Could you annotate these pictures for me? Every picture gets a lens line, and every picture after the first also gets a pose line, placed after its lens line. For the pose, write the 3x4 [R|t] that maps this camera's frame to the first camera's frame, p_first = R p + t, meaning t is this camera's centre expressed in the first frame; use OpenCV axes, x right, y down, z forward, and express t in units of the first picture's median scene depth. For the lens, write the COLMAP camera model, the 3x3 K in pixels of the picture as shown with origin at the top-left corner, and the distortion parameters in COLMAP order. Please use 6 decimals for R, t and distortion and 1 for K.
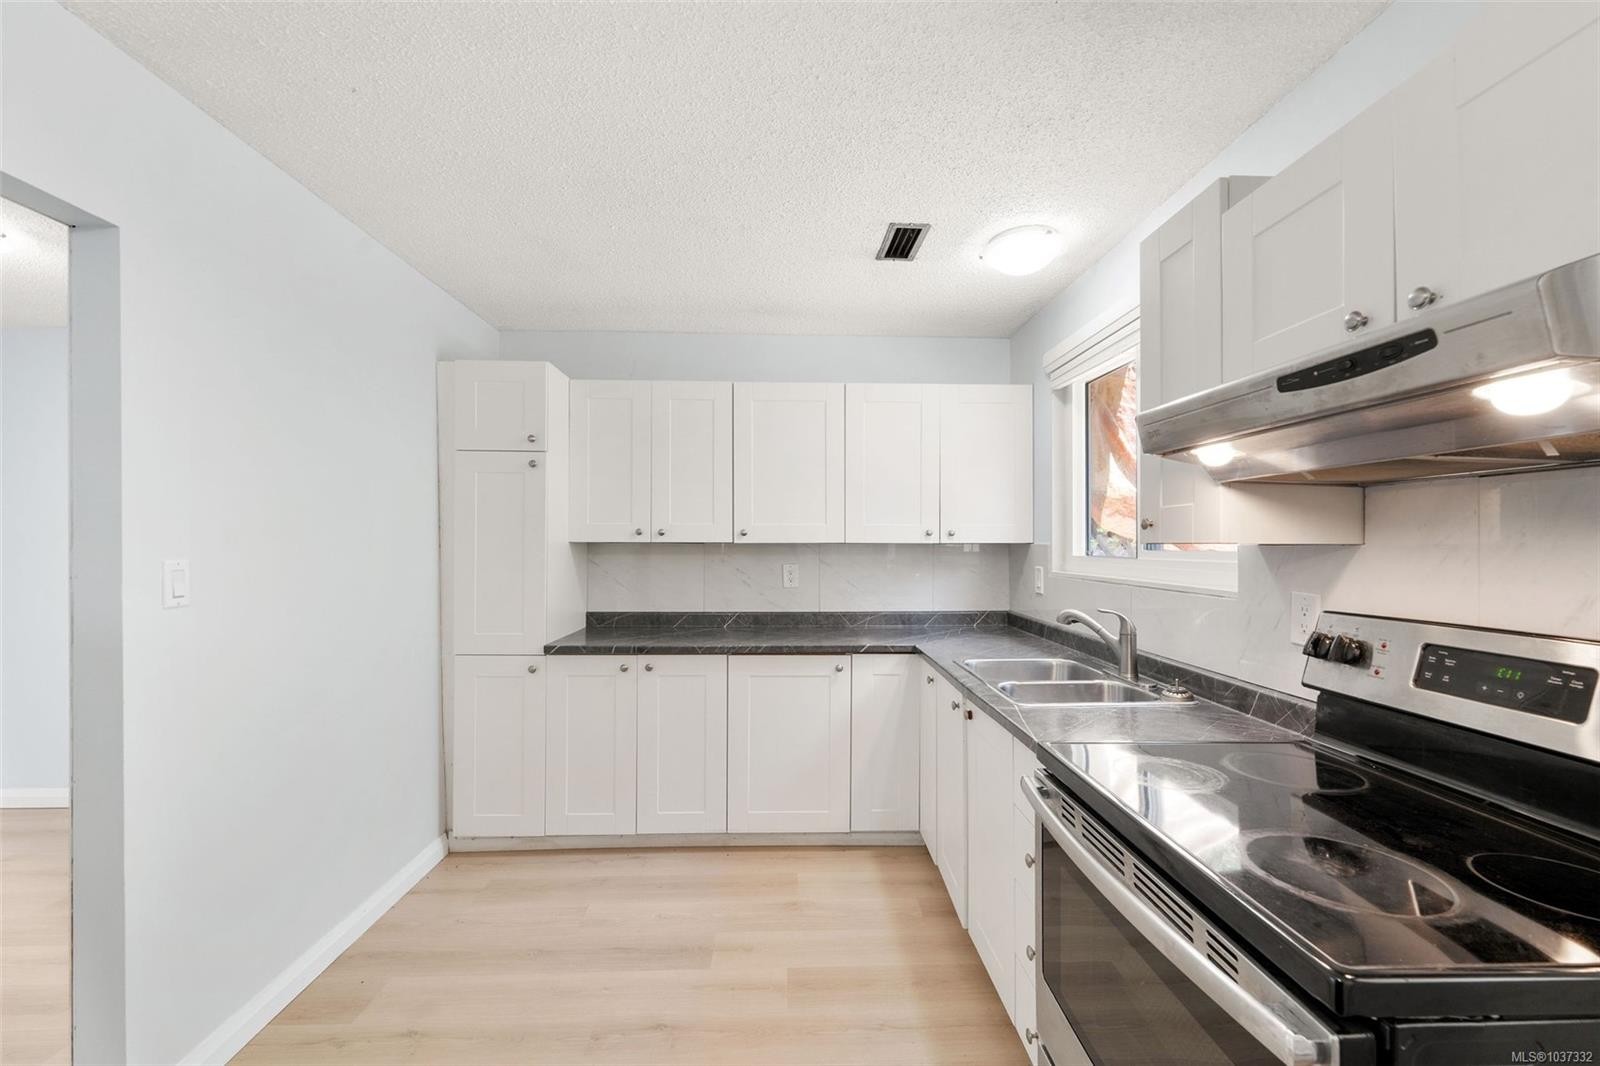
lens RADIAL K [[657.3, 0, 796.9], [0, 657.3, 543.6], [0, 0, 1]] dist [0.001712, -0.001180]
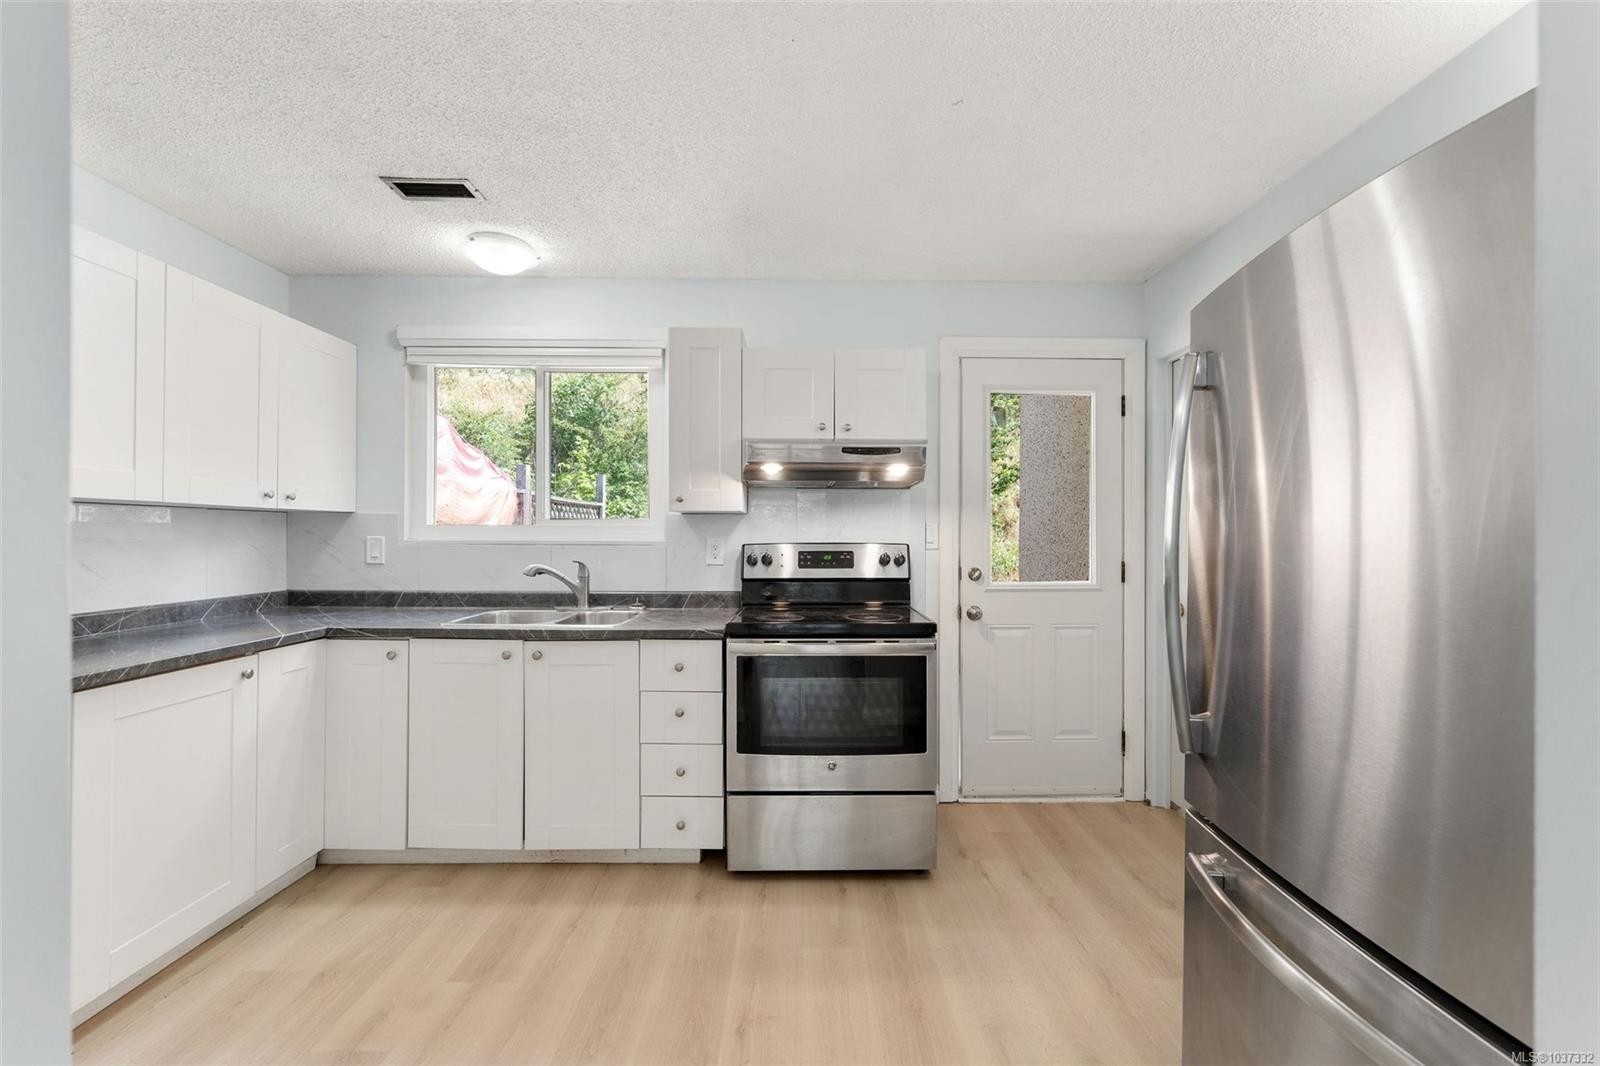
lens RADIAL K [[657.3, 0, 806.4], [0, 657.3, 533.0], [0, 0, 1]] dist [0.001712, -0.001180]
pose [[0.017410, 0.003092, 0.999844, -0.656607], [-0.001625, 0.999994, -0.003064, 0.035382], [-0.999847, -0.001572, 0.017415, 0.374428]]
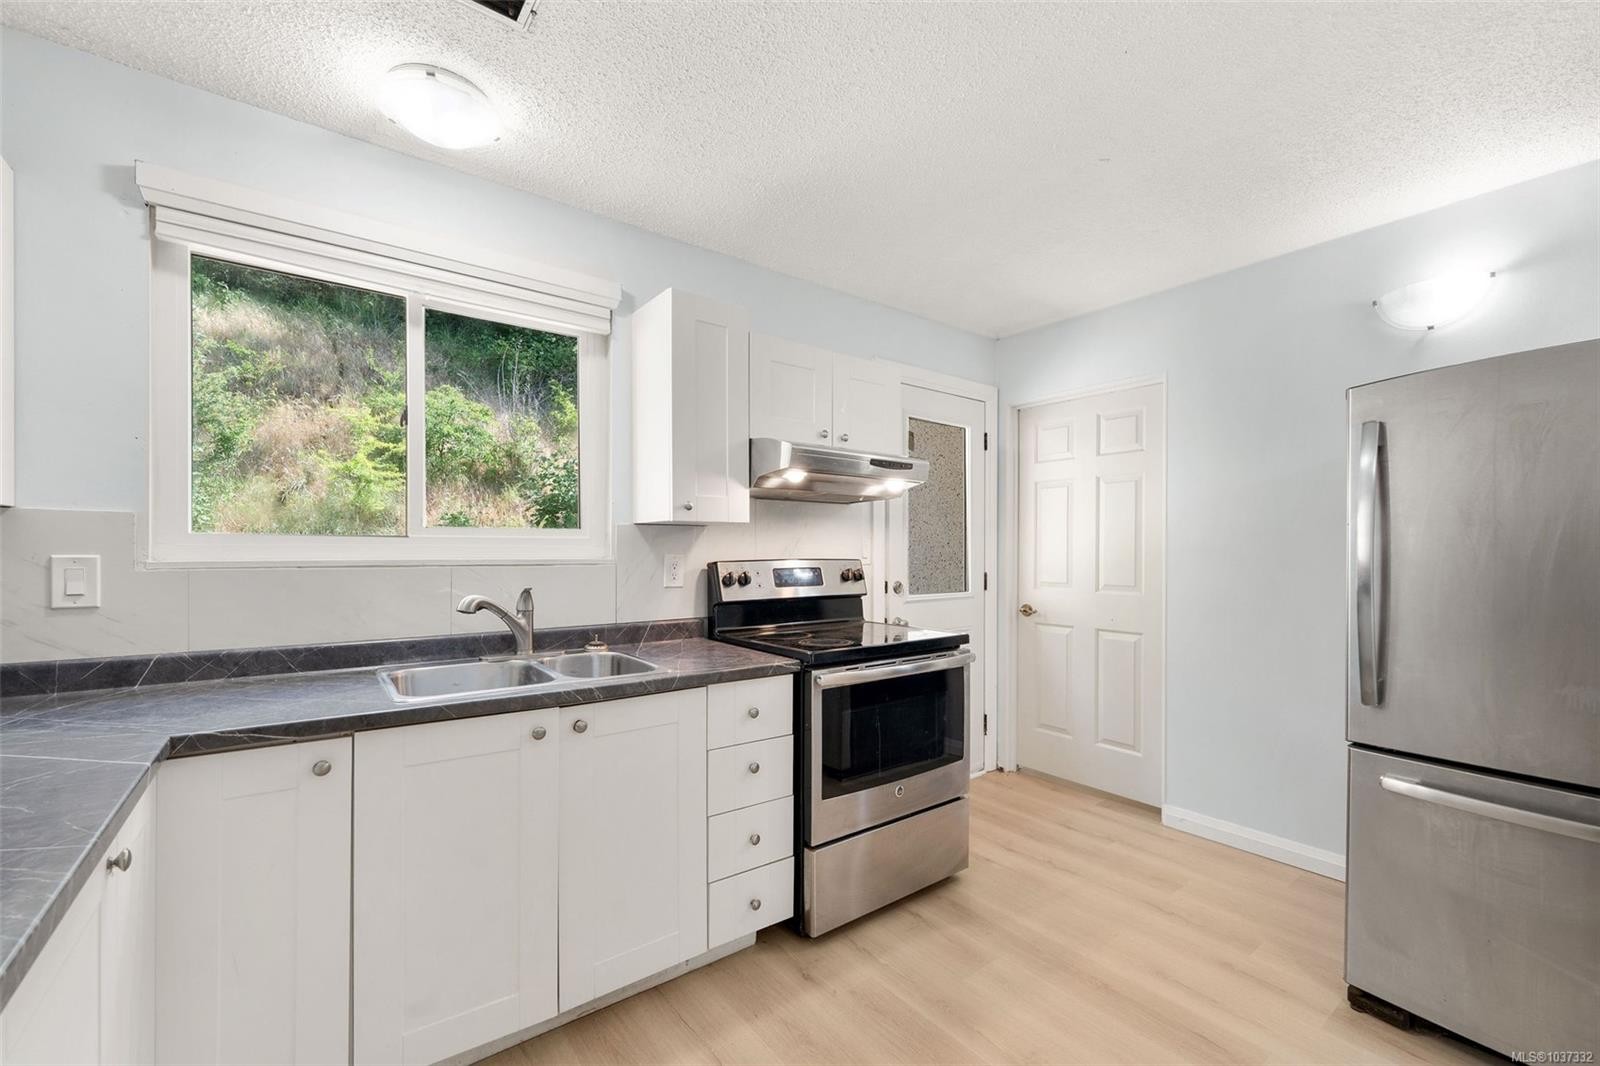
lens RADIAL K [[657.3, 0, 797.0], [0, 657.3, 556.1], [0, 0, 1]] dist [0.001712, -0.001180]
pose [[-0.579291, -0.006393, 0.815096, -0.400232], [0.000531, 0.999966, 0.008220, 0.035278], [-0.815121, 0.005195, -0.579268, 0.921660]]
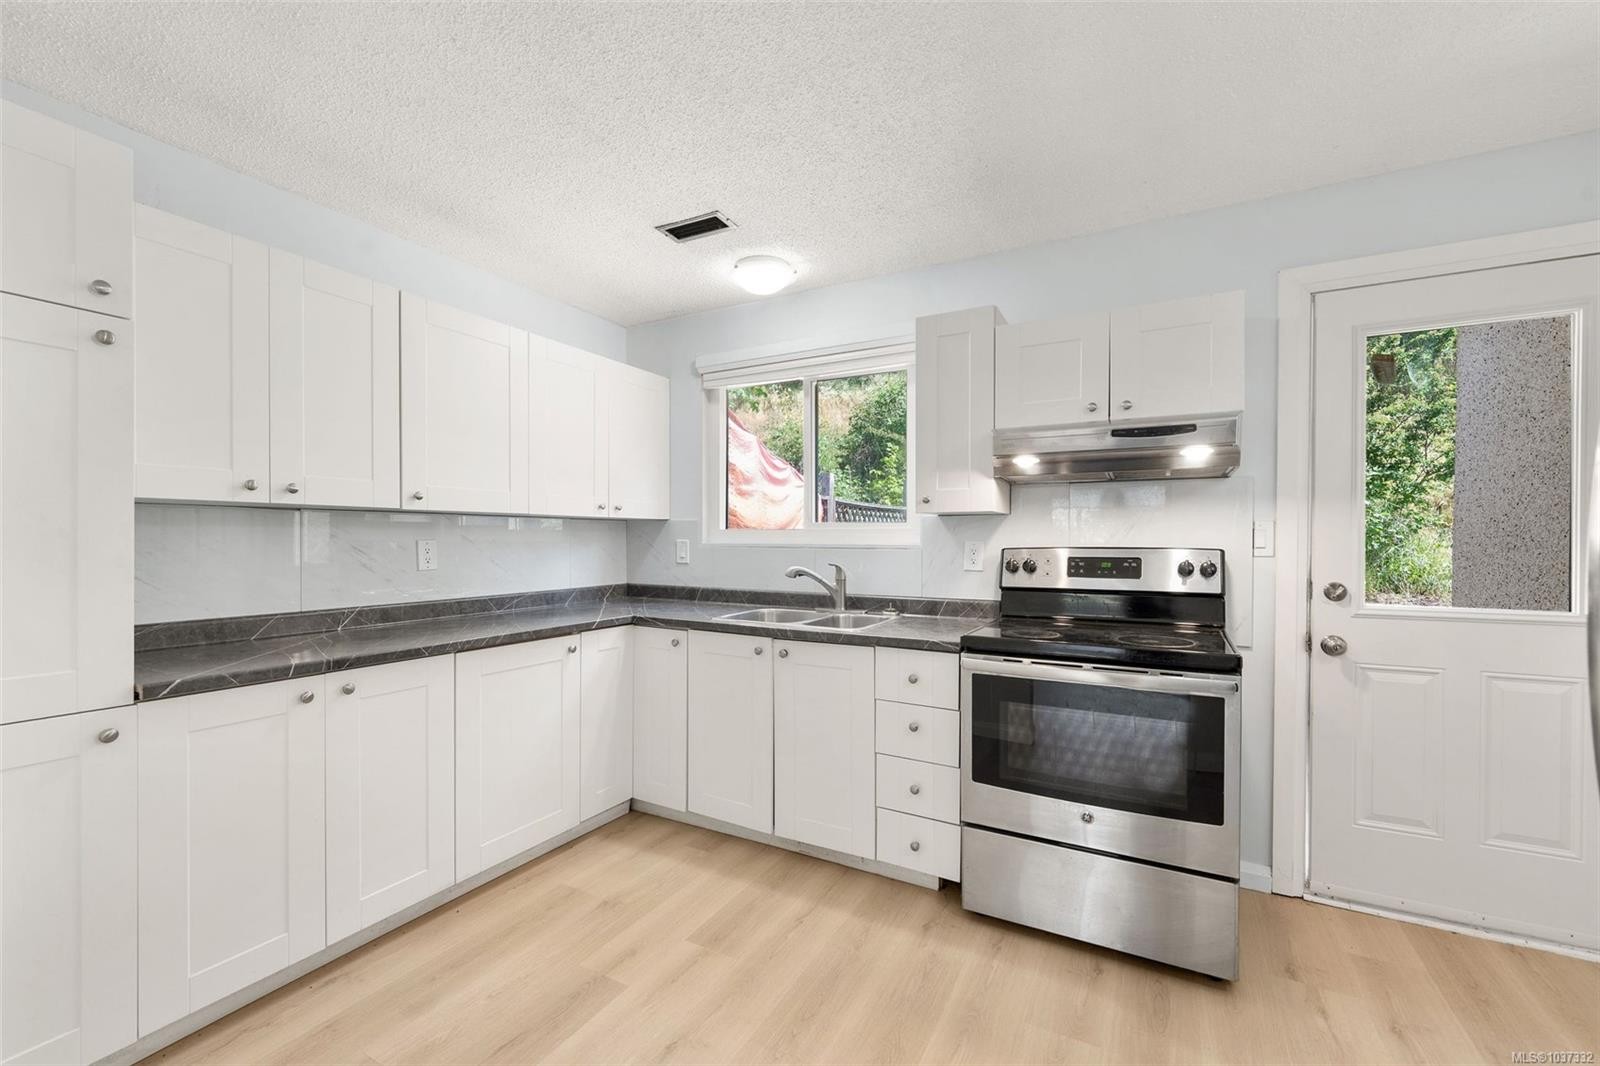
lens RADIAL K [[657.3, 0, 796.6], [0, 657.3, 547.6], [0, 0, 1]] dist [0.001712, -0.001180]
pose [[0.509301, -0.012466, 0.860498, -0.566603], [0.000342, 0.999898, 0.014283, 0.035573], [-0.860588, -0.006980, 0.509253, 0.268924]]
